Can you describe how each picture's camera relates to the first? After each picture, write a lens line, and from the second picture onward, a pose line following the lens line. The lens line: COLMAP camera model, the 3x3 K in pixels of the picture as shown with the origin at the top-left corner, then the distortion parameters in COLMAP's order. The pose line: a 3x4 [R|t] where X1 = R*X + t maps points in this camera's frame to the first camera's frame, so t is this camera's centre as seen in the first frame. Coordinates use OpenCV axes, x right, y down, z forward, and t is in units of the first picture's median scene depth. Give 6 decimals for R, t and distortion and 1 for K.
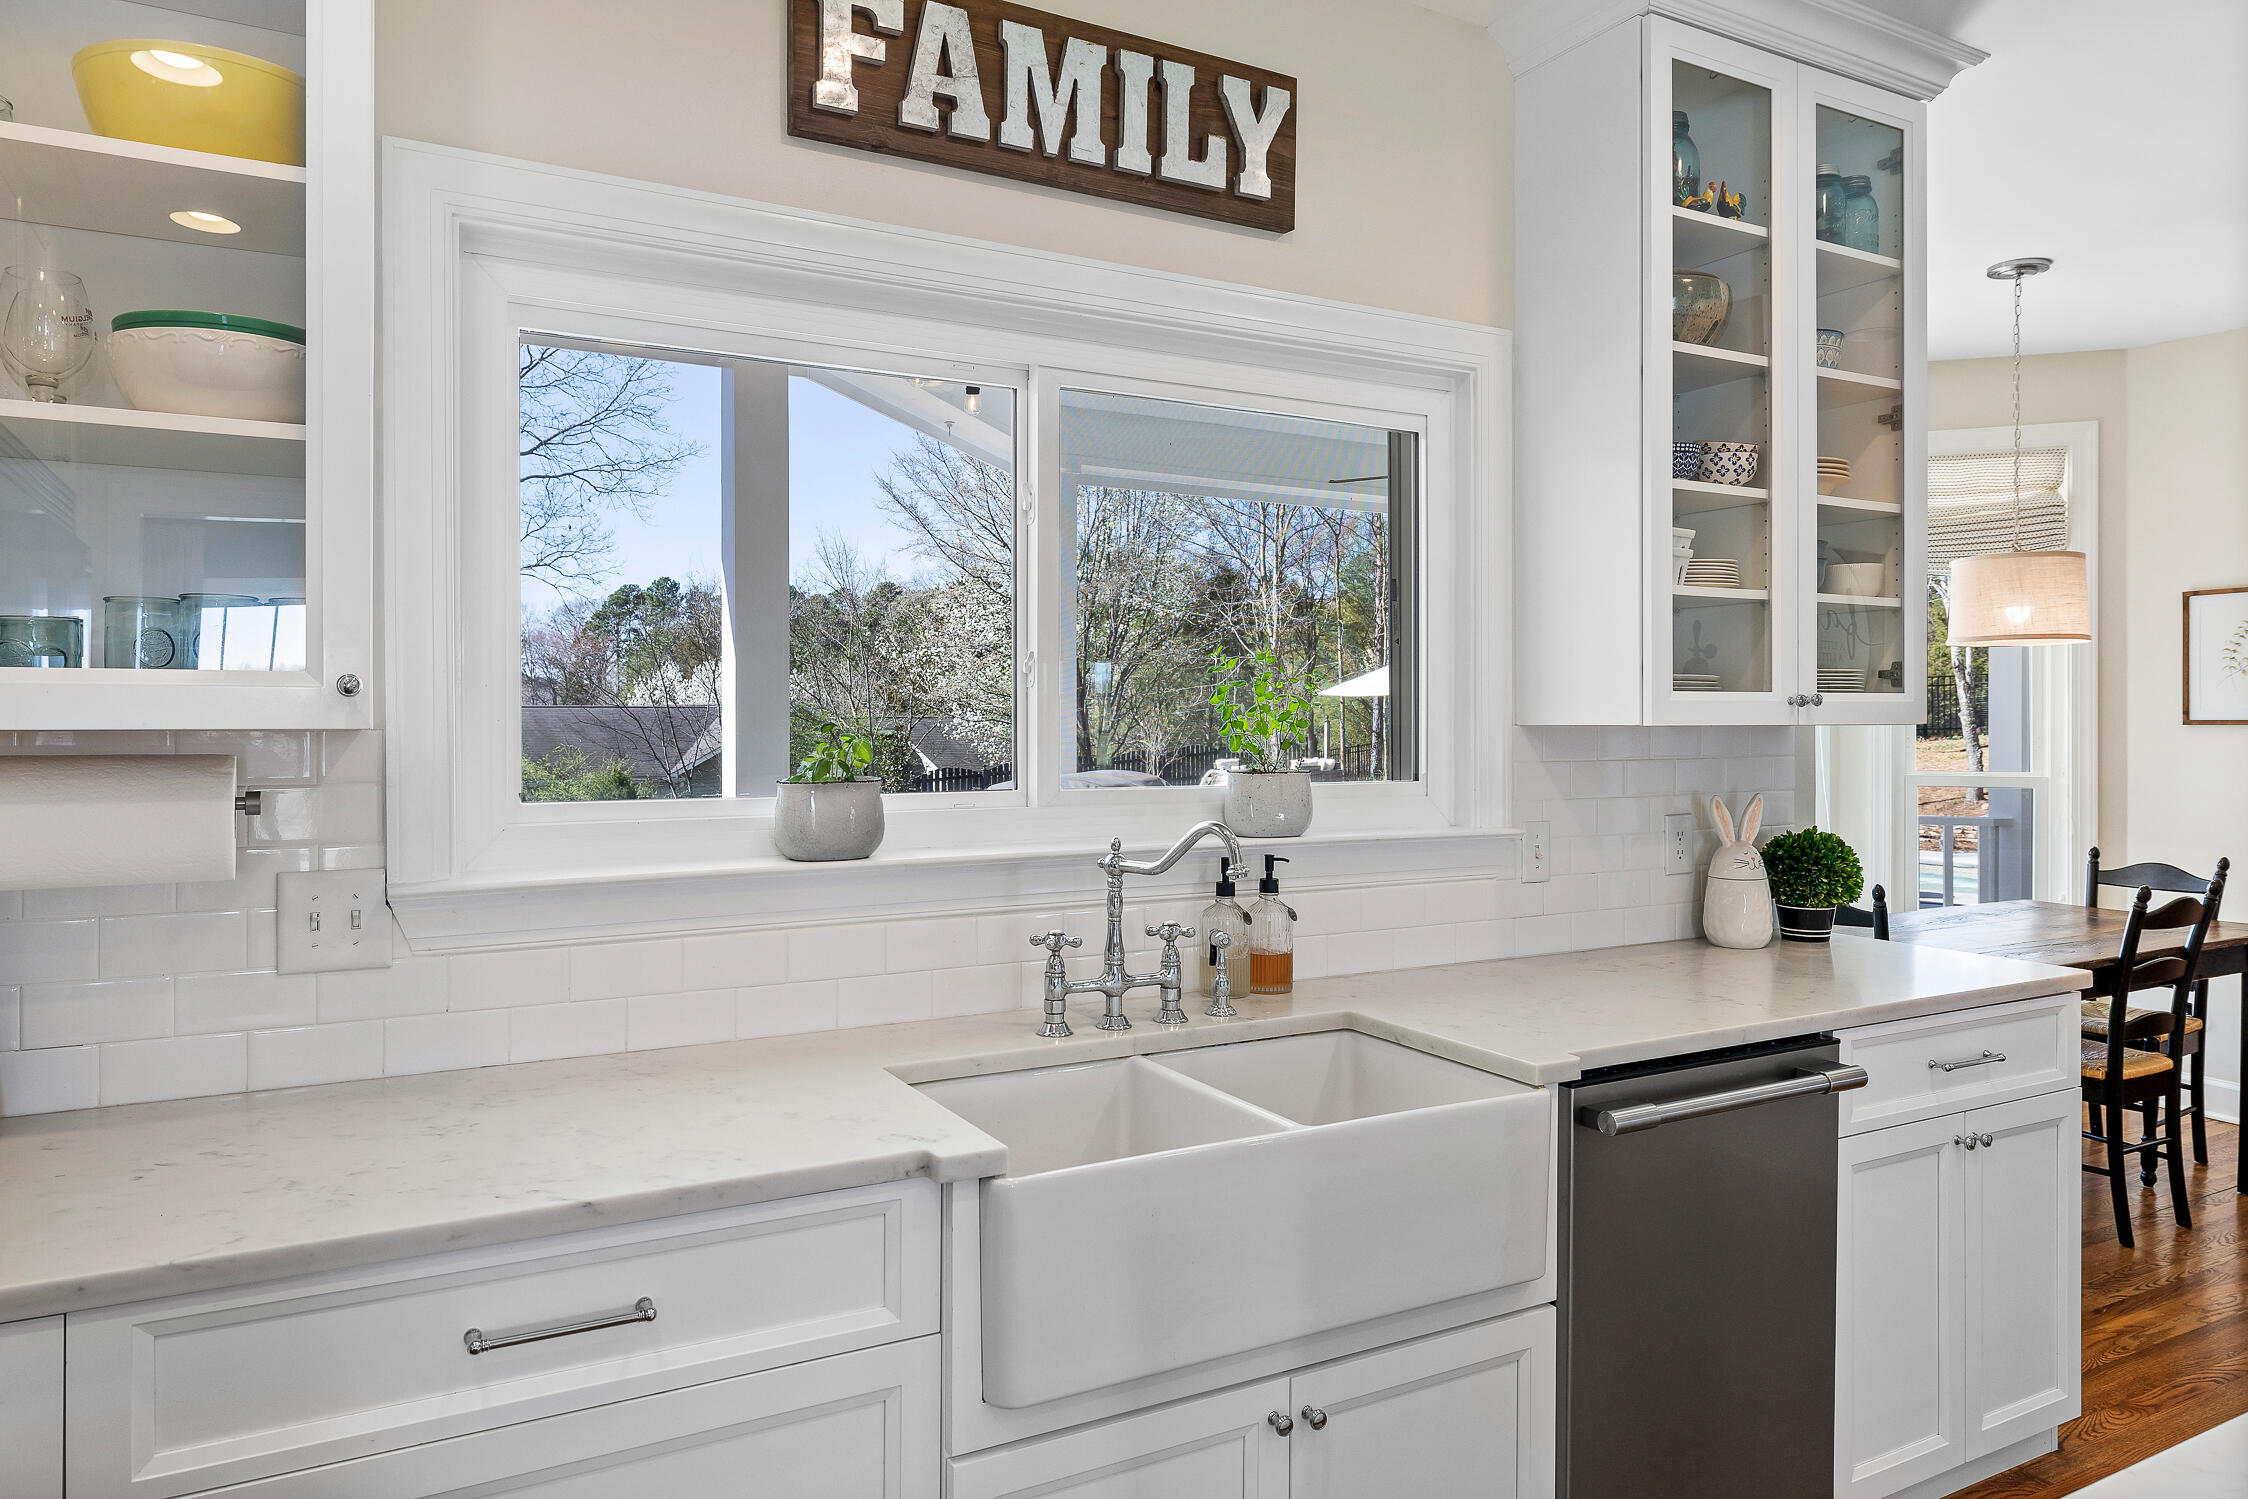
lens RADIAL K [[1445.8, 0, 1121.9], [0, 1445.8, 740.5], [0, 0, 1]] dist [0.006883, -0.000369]
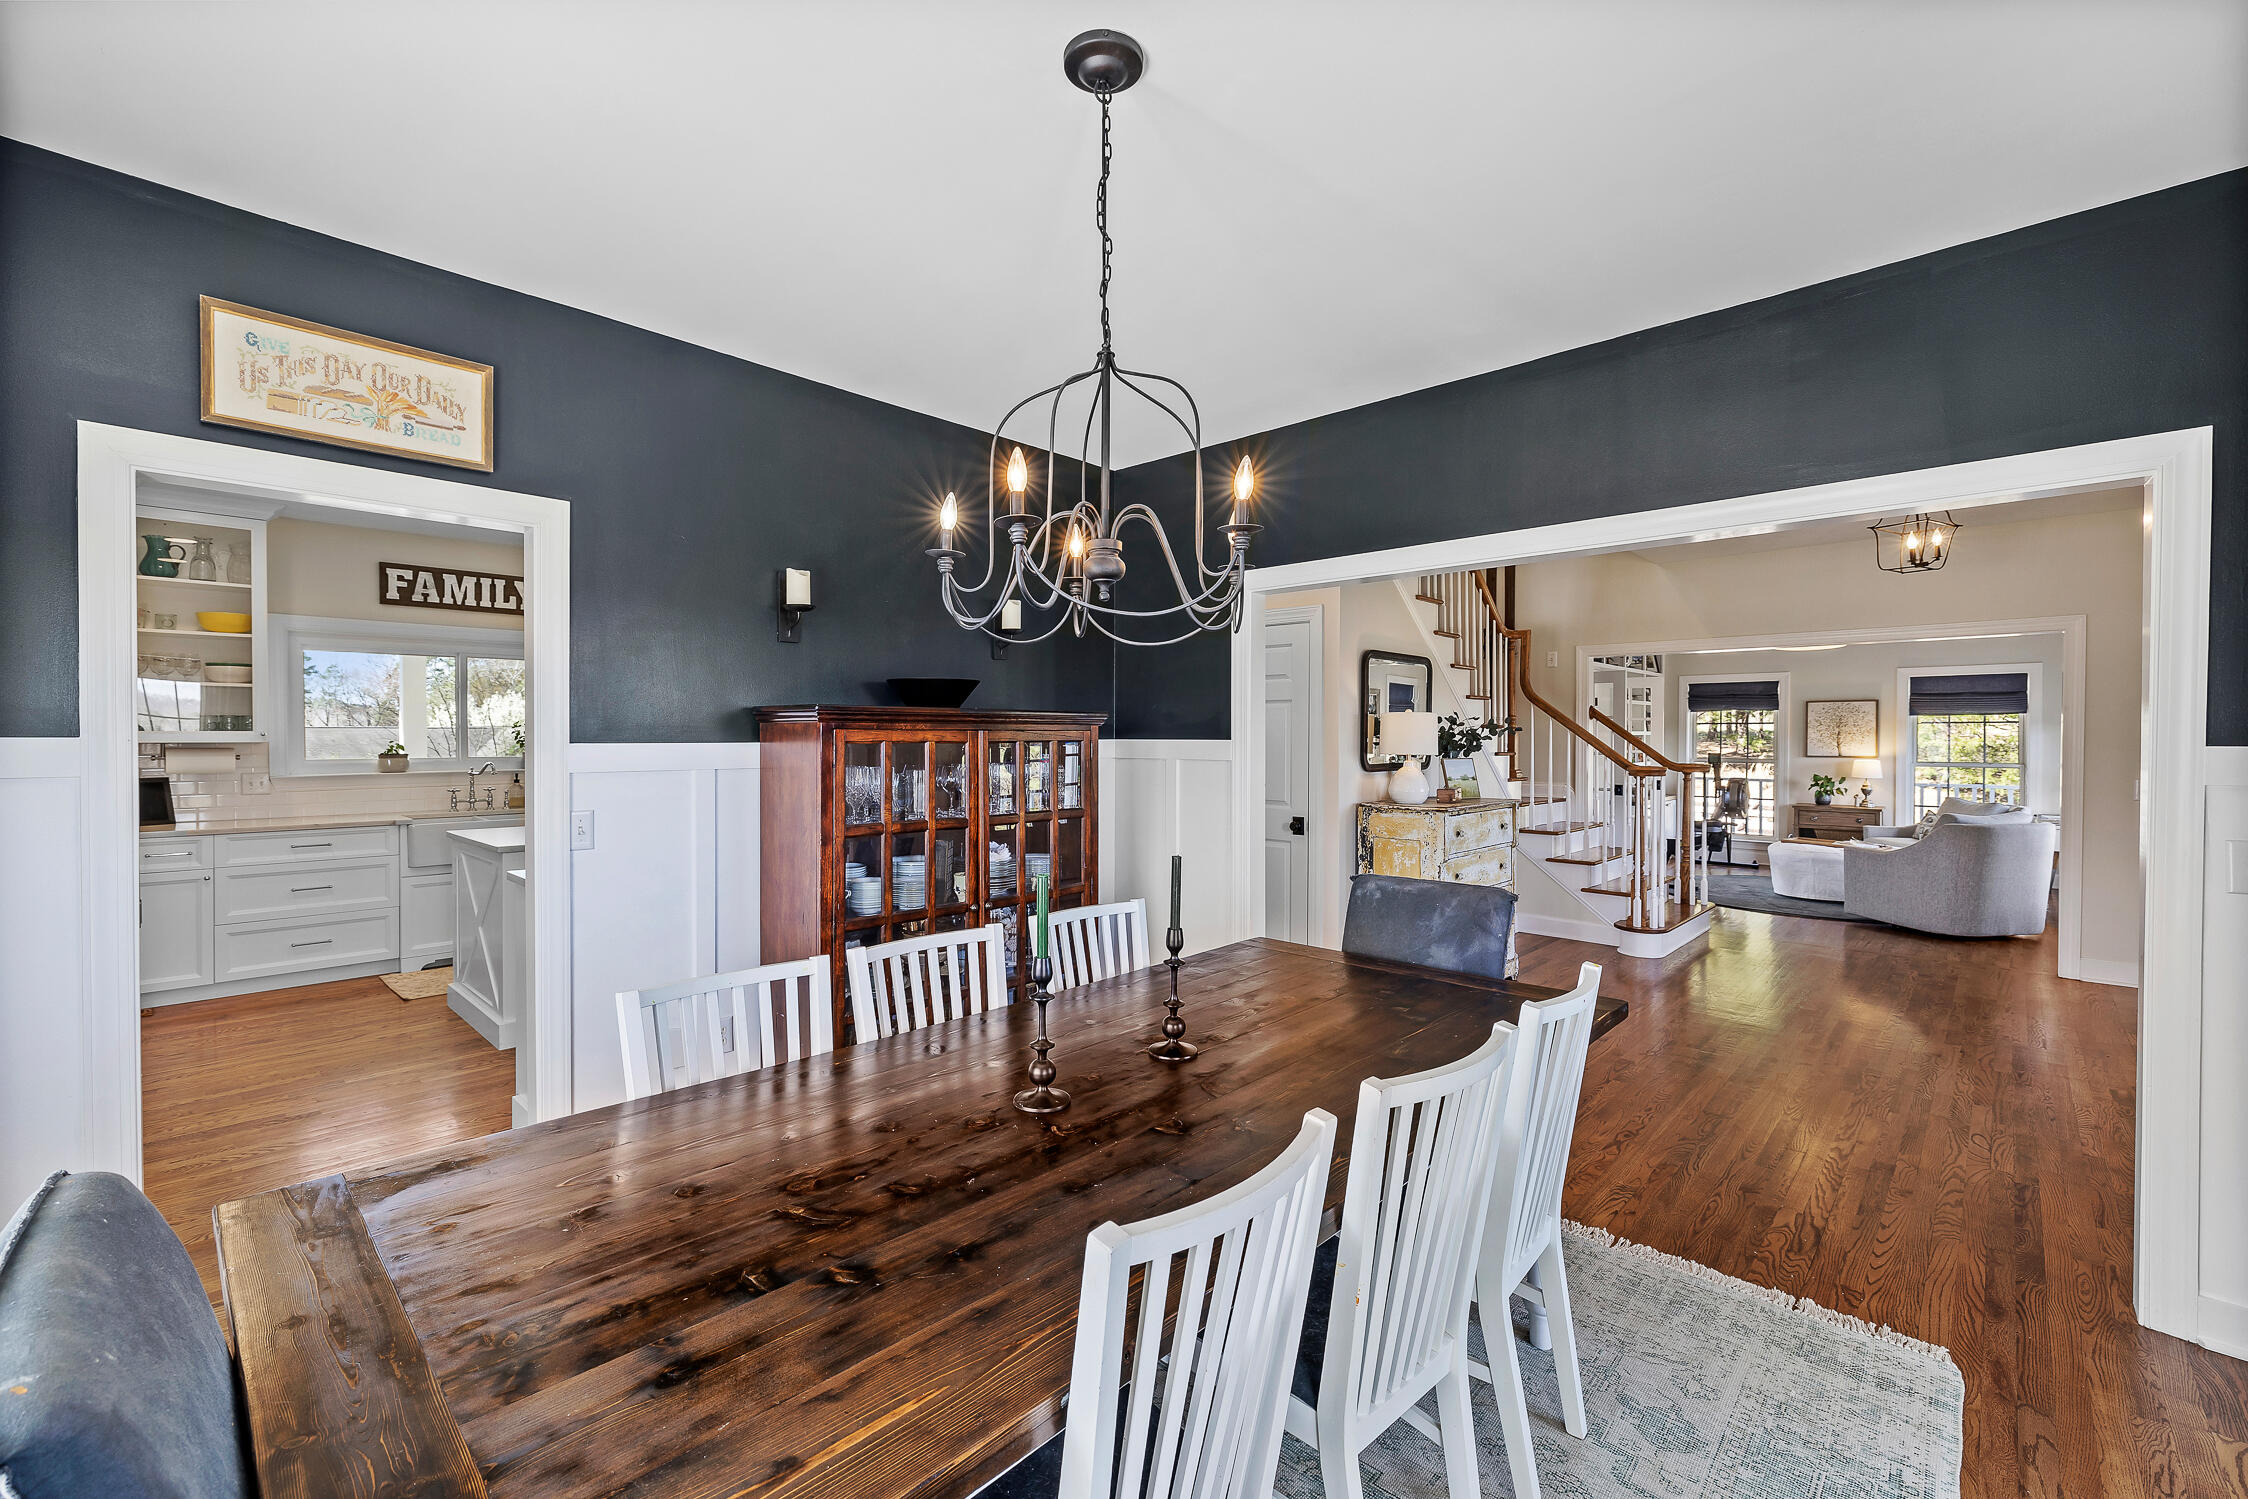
lens RADIAL K [[953.5, 0, 1132.2], [0, 953.5, 754.8], [0, 0, 1]] dist [0.000558, 0.000876]
pose [[0.955736, -0.007333, 0.294133, 0.910382], [0.005500, 0.999960, 0.007058, 0.018168], [-0.294173, -0.005128, 0.955739, -2.016509]]
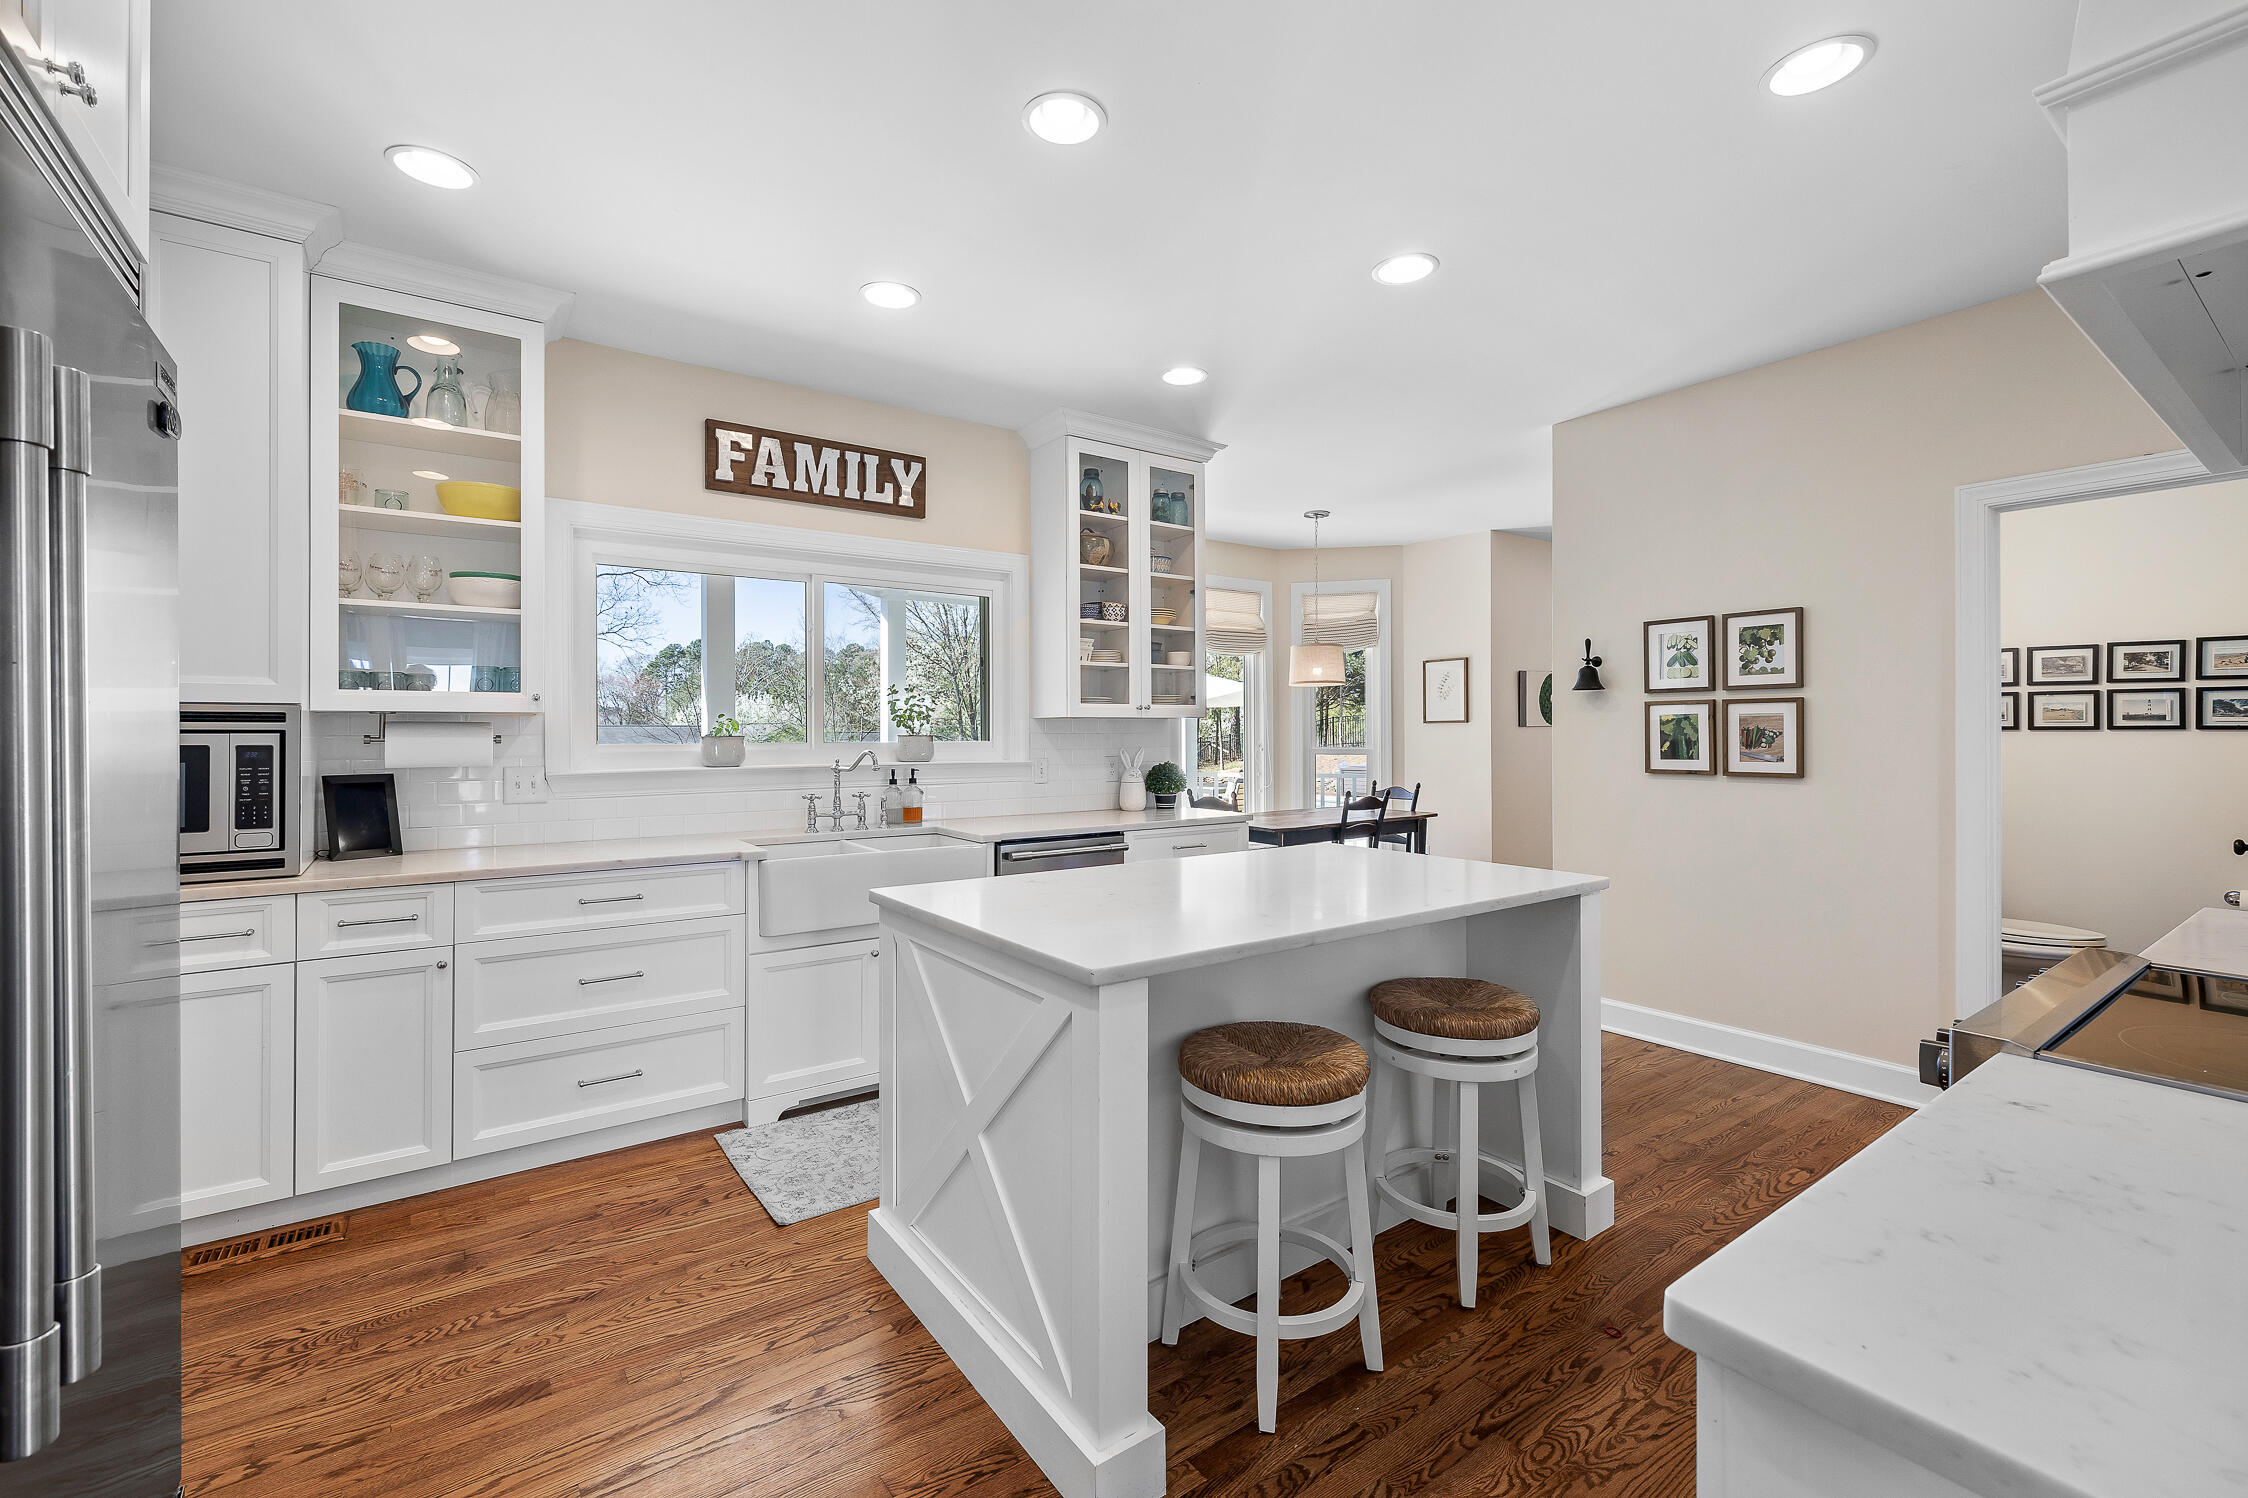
lens RADIAL K [[953.5, 0, 1123.5], [0, 953.5, 739.7], [0, 0, 1]] dist [0.000558, 0.000876]
pose [[0.993803, -0.005009, 0.111044, 0.276627], [0.006038, 0.999942, -0.008939, 0.045162], [-0.110993, 0.009554, 0.993775, -0.669133]]
